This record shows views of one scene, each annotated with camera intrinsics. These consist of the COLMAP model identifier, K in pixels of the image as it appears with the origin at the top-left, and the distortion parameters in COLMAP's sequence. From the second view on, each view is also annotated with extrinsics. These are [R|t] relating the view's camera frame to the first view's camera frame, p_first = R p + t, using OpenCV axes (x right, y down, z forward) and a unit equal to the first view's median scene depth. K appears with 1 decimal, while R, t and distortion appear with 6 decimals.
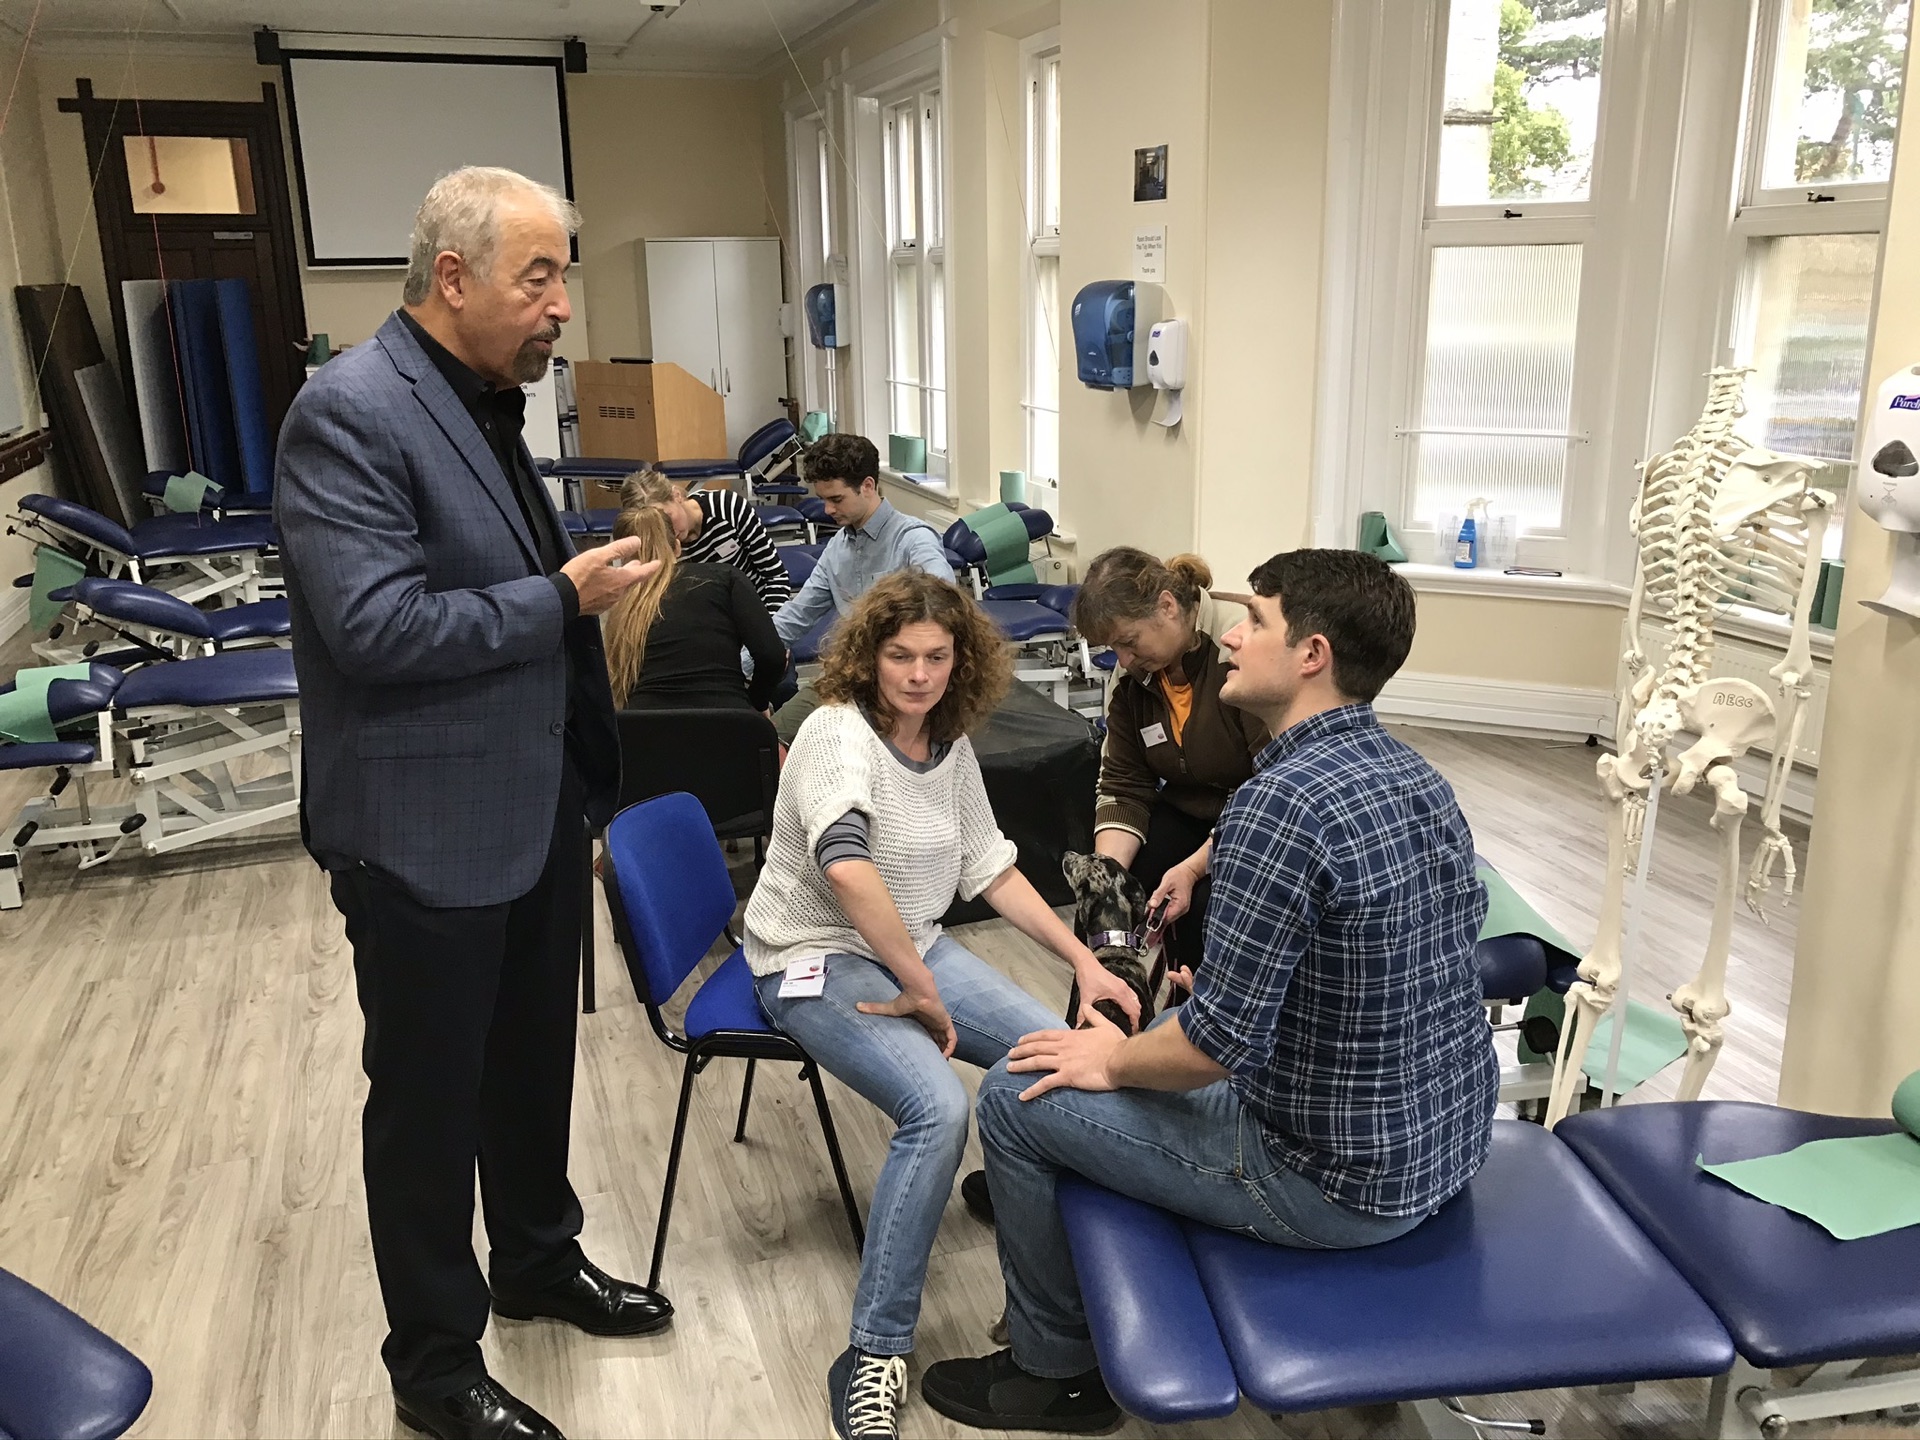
lens RADIAL K [[1577.5, 0, 959.9], [0, 1577.5, 720.8], [0, 0, 1]] dist [0.017050, 0.004669]
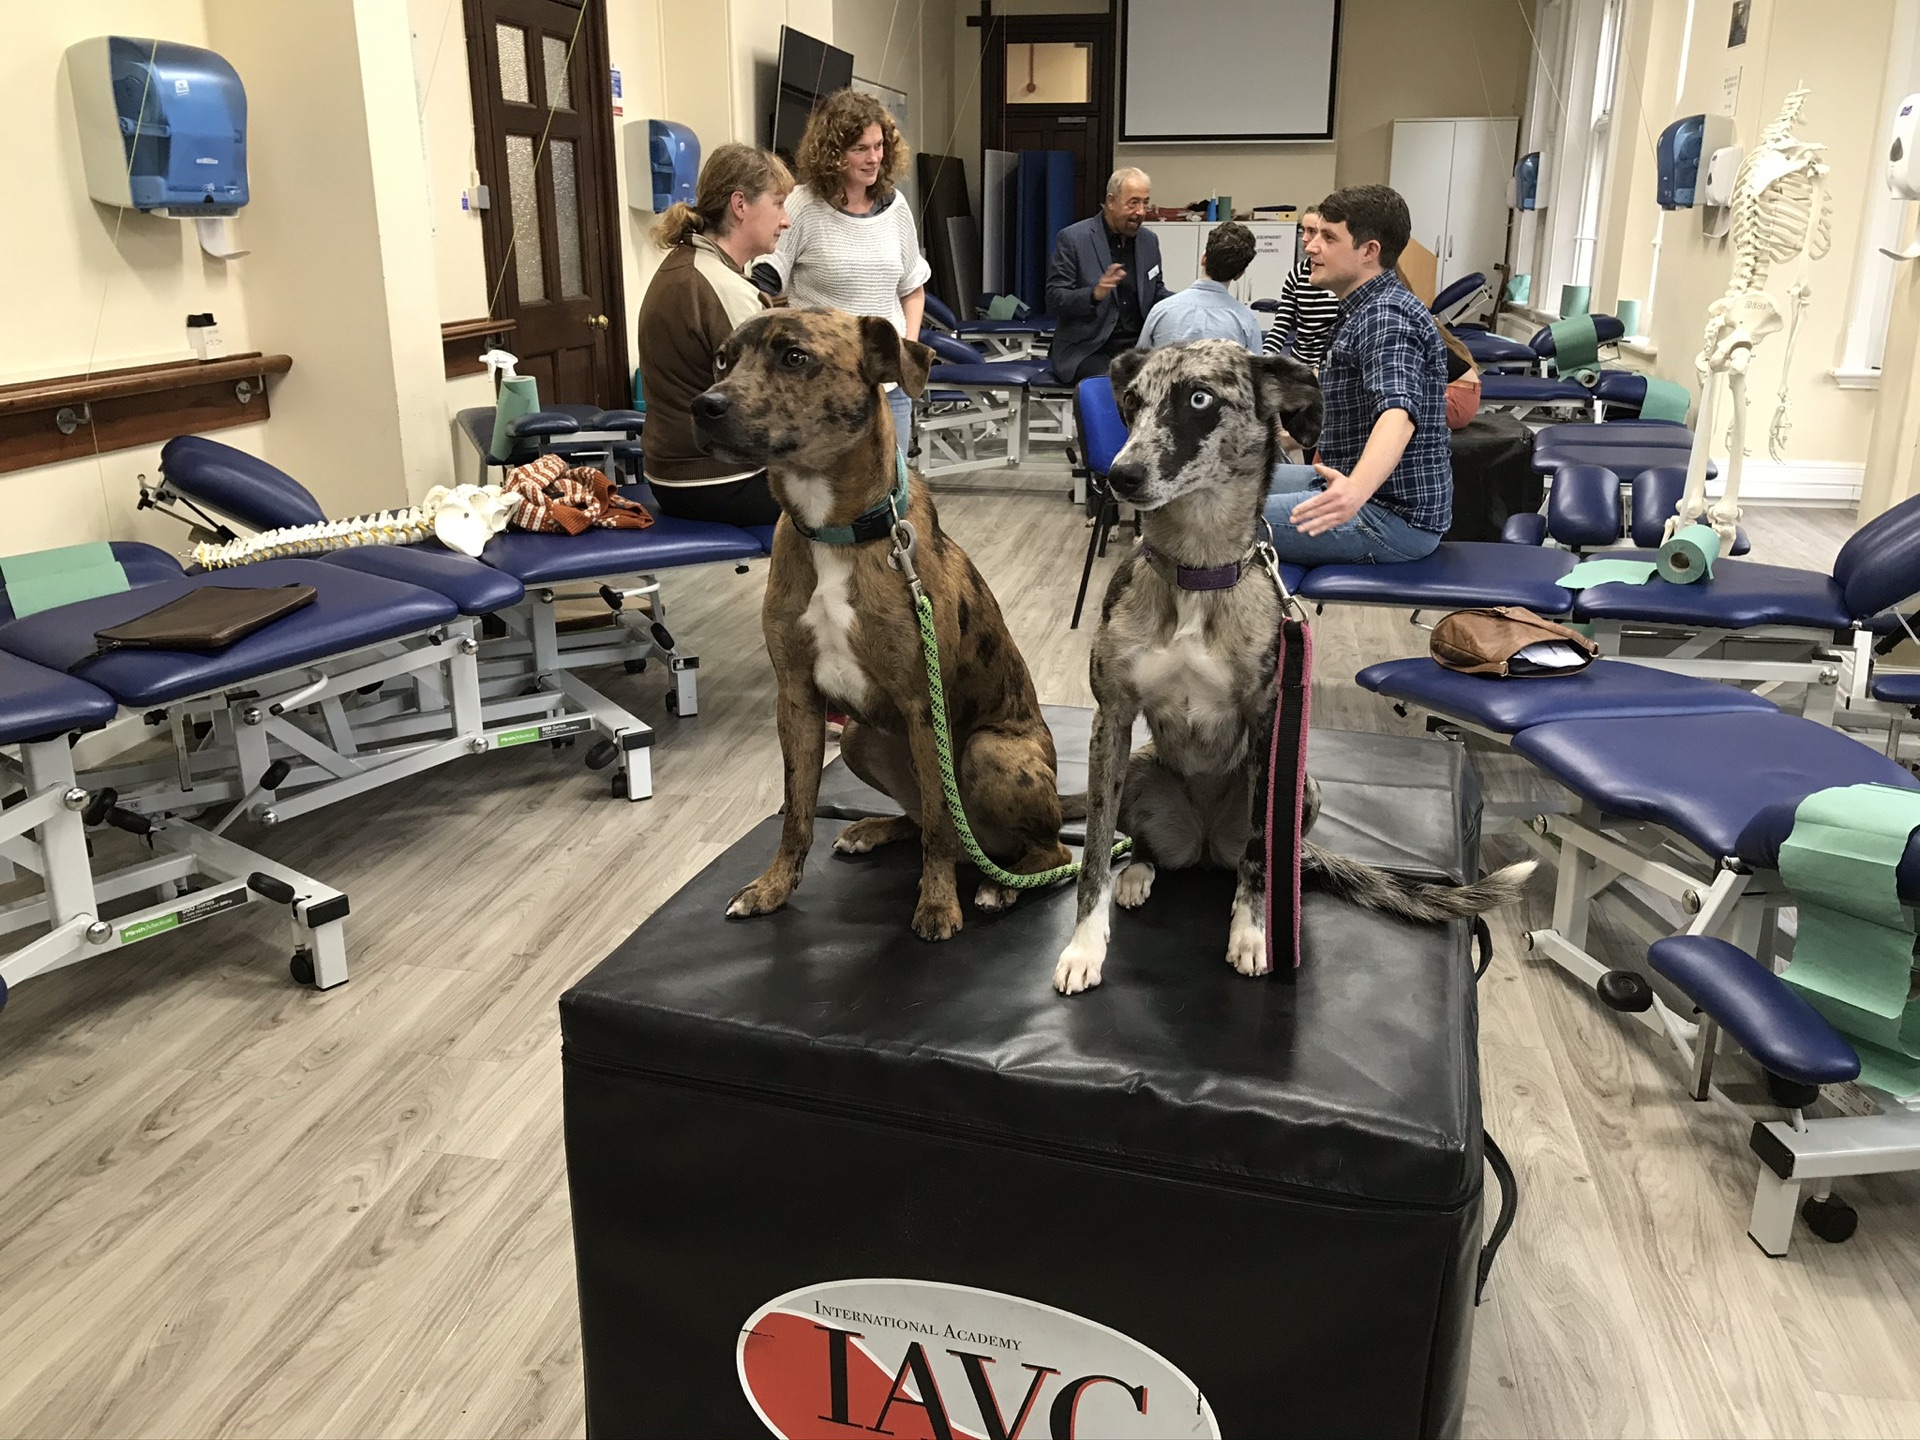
lens RADIAL K [[1577.5, 0, 963.0], [0, 1577.5, 720.2], [0, 0, 1]] dist [0.017050, 0.004669]
pose [[0.872104, 0.164700, -0.460769, 0.158686], [-0.146019, 0.986343, 0.076191, 0.104250], [0.467025, 0.000834, 0.884244, -0.206216]]
